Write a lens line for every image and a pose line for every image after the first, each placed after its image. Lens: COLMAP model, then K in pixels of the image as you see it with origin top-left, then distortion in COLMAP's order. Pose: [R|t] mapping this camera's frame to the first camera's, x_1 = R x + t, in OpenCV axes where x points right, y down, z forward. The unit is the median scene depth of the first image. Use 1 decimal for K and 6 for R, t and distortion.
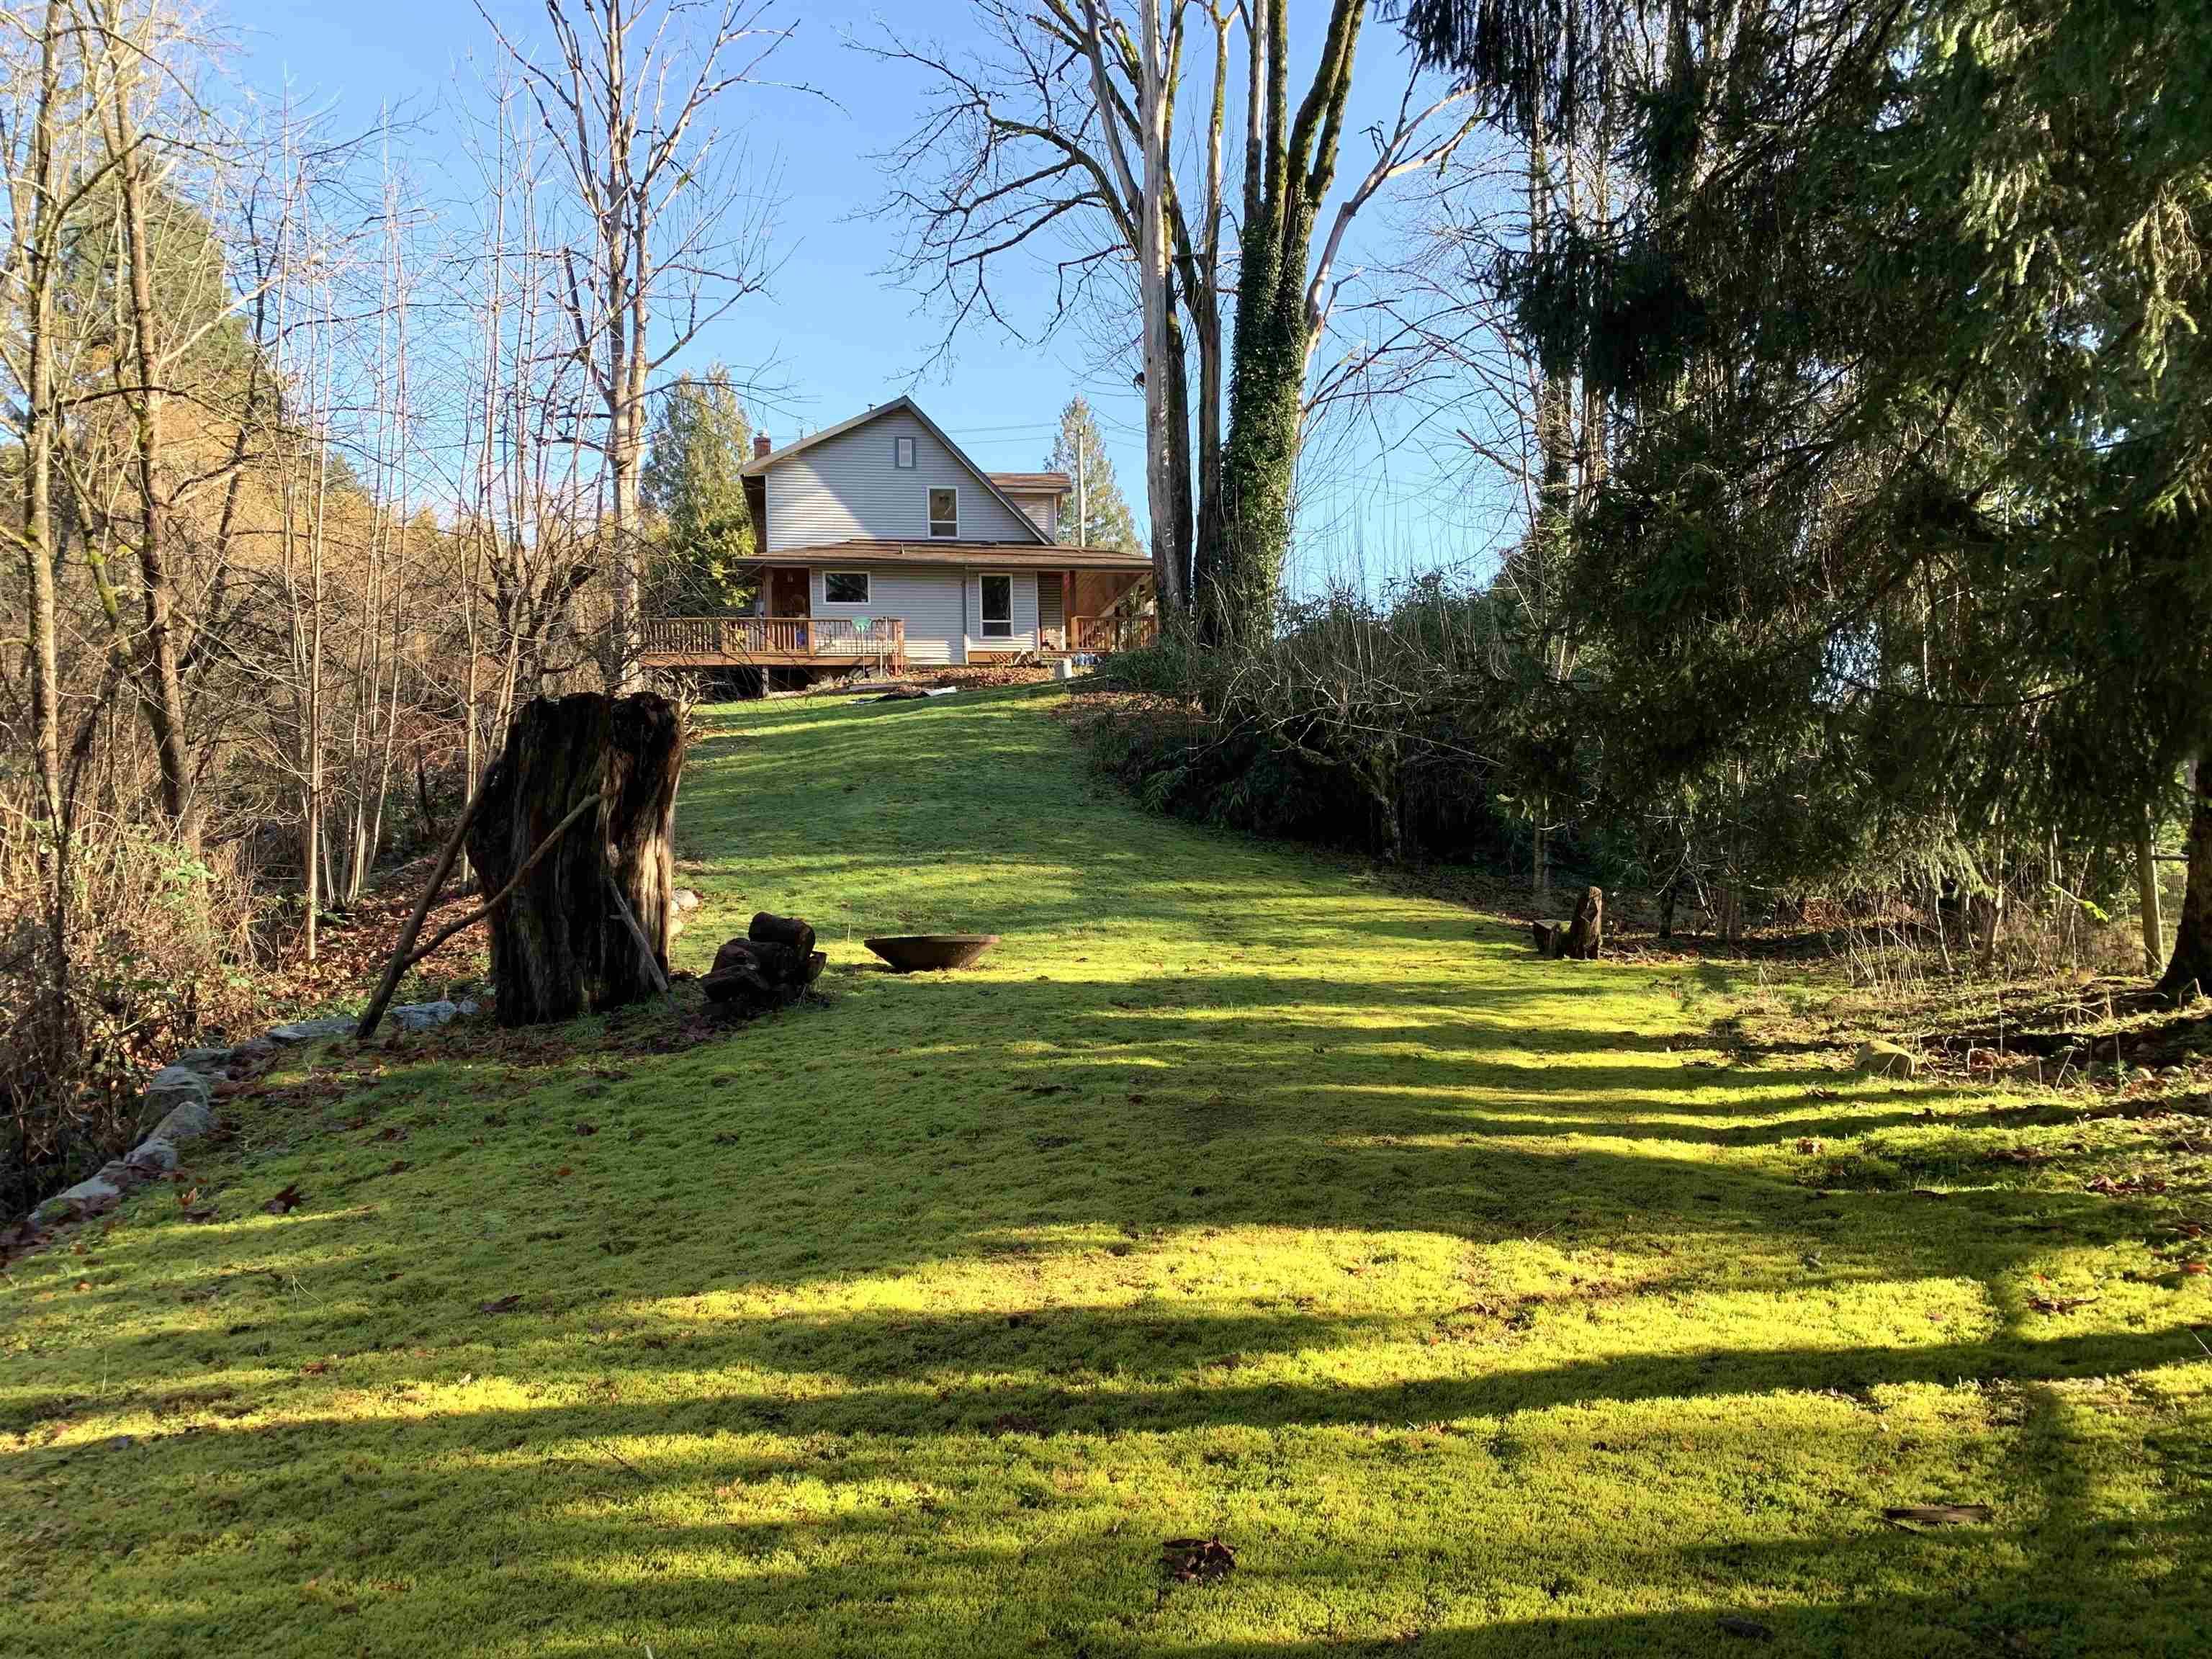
lens RADIAL K [[1675.3, 0, 1095.6], [0, 1675.3, 818.8], [0, 0, 1]] dist [0.023339, -0.008017]
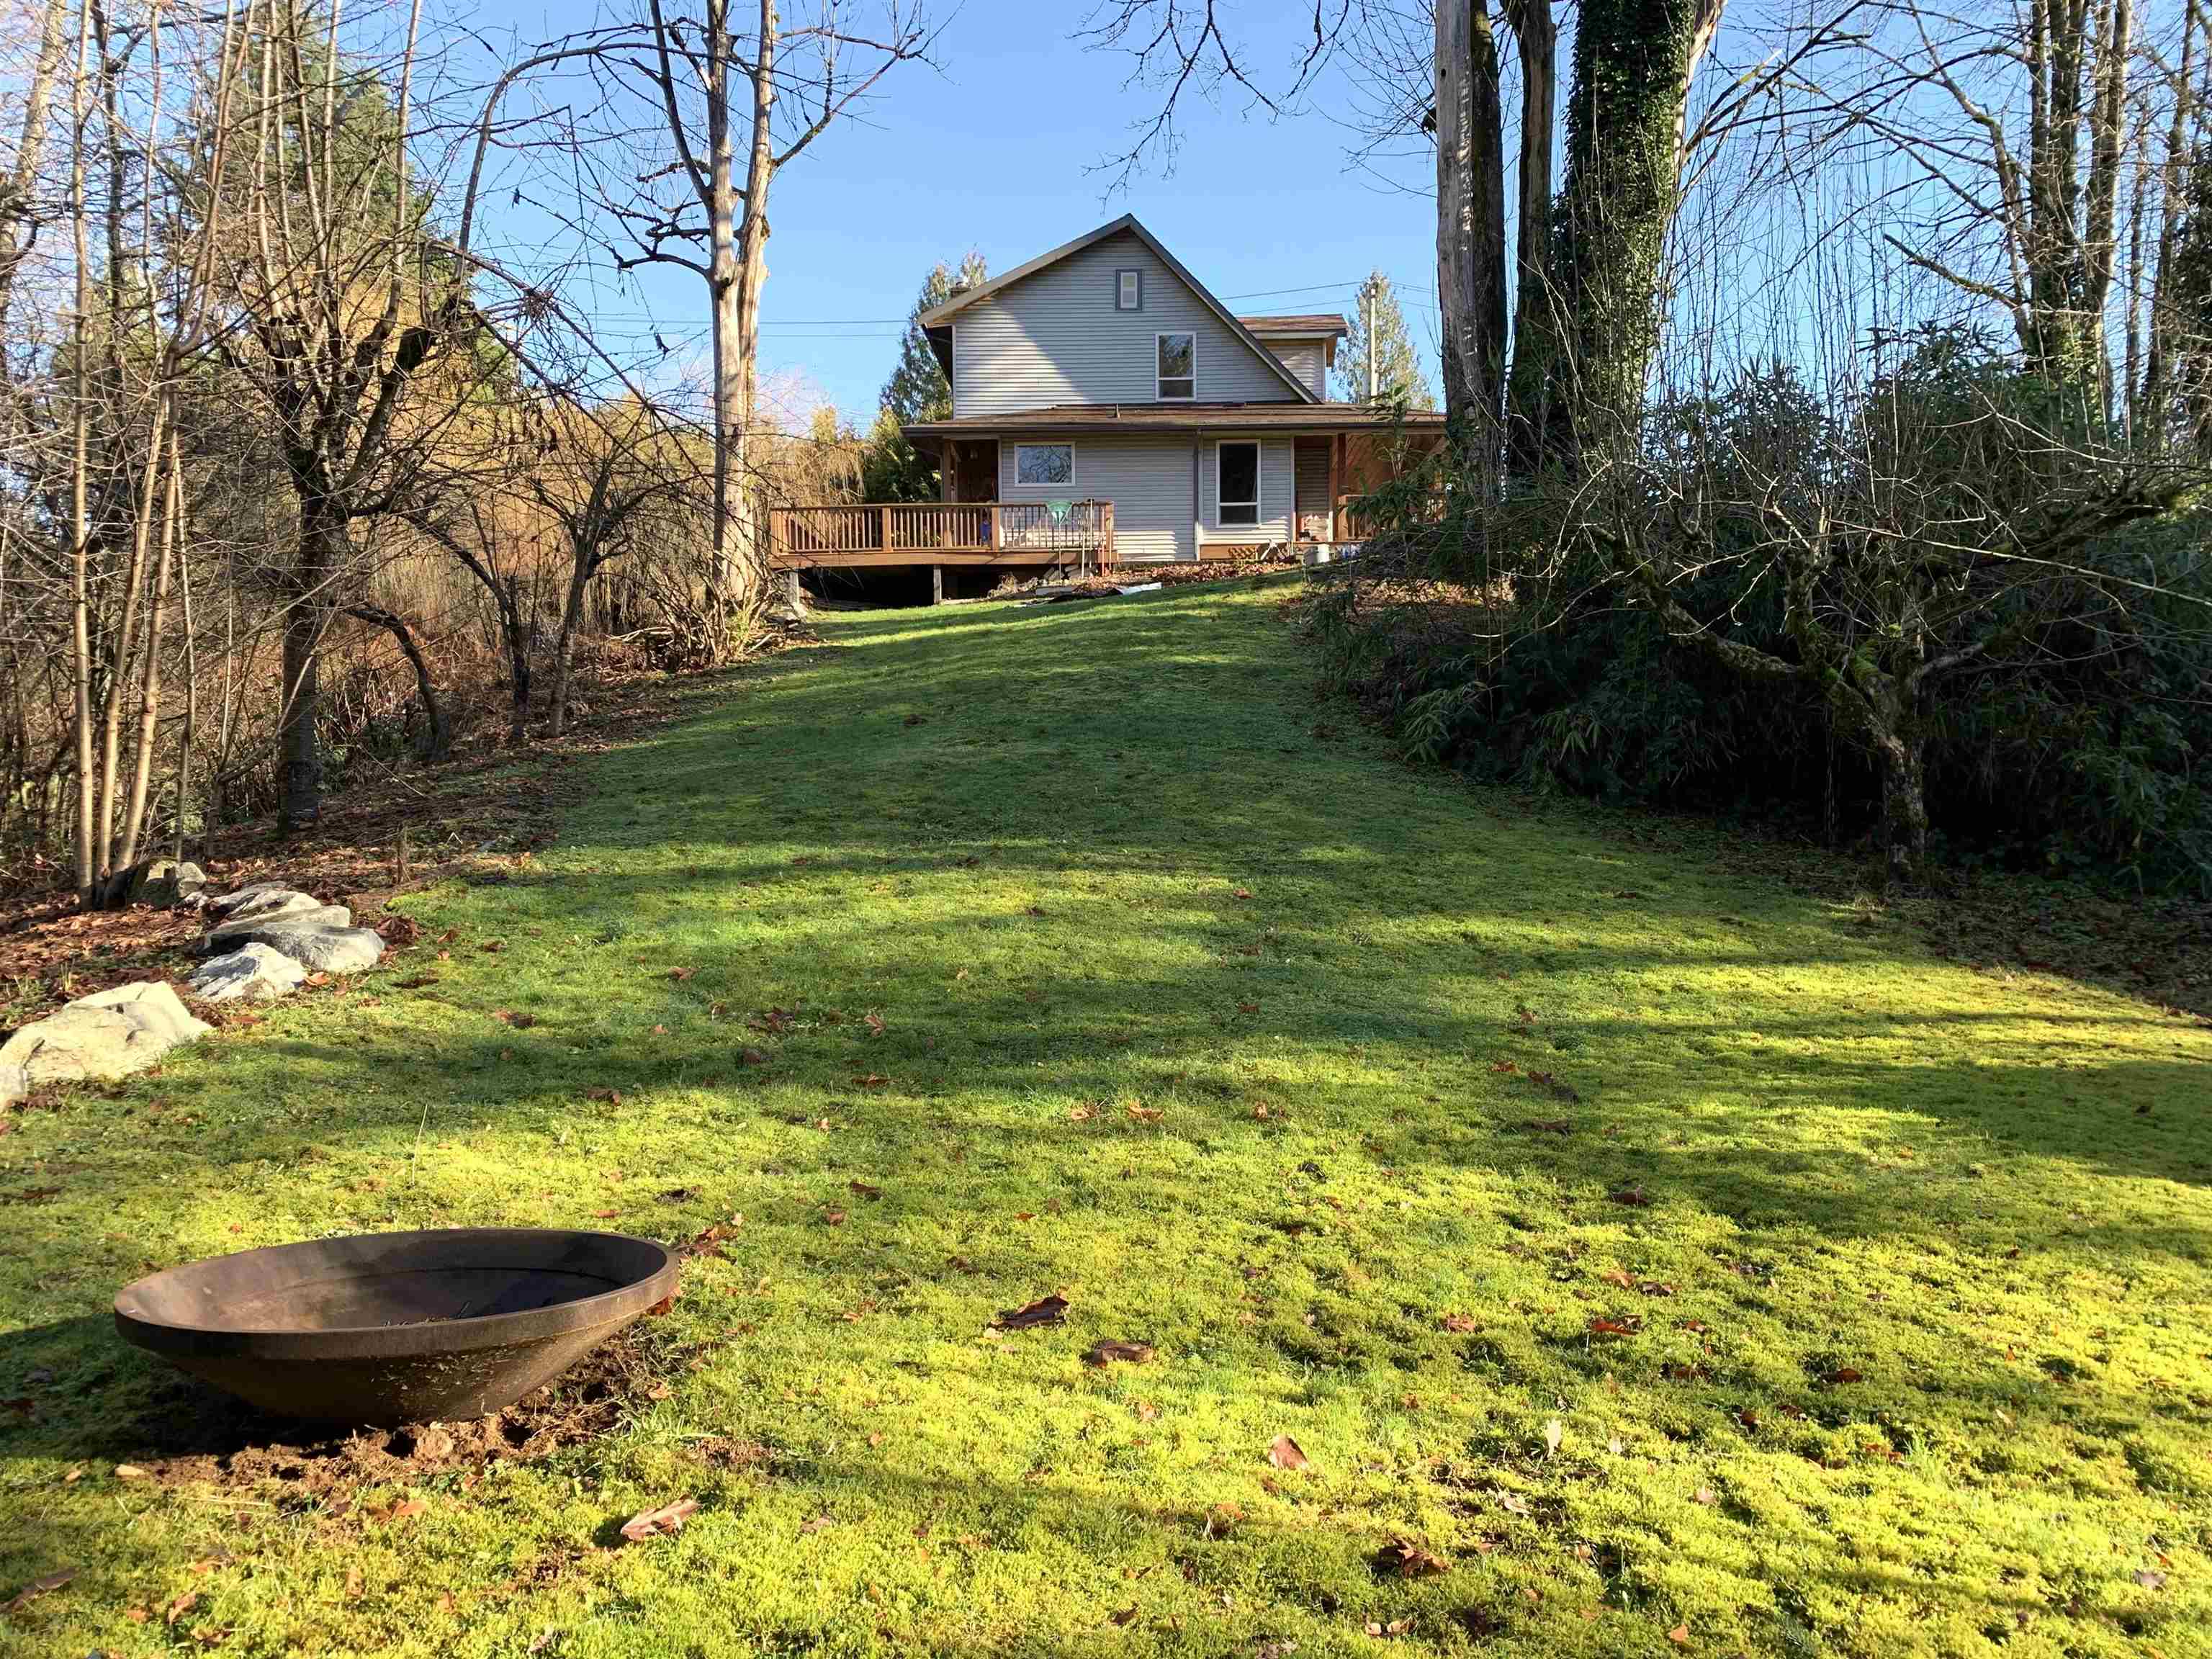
lens RADIAL K [[1692.2, 0, 1111.6], [0, 1692.2, 837.5], [0, 0, 1]] dist [0.038836, -0.078408]
pose [[0.985379, 0.015397, -0.169682, 0.018112], [-0.007726, 0.998922, 0.045774, -0.002738], [0.170204, -0.043794, 0.984435, 0.259809]]
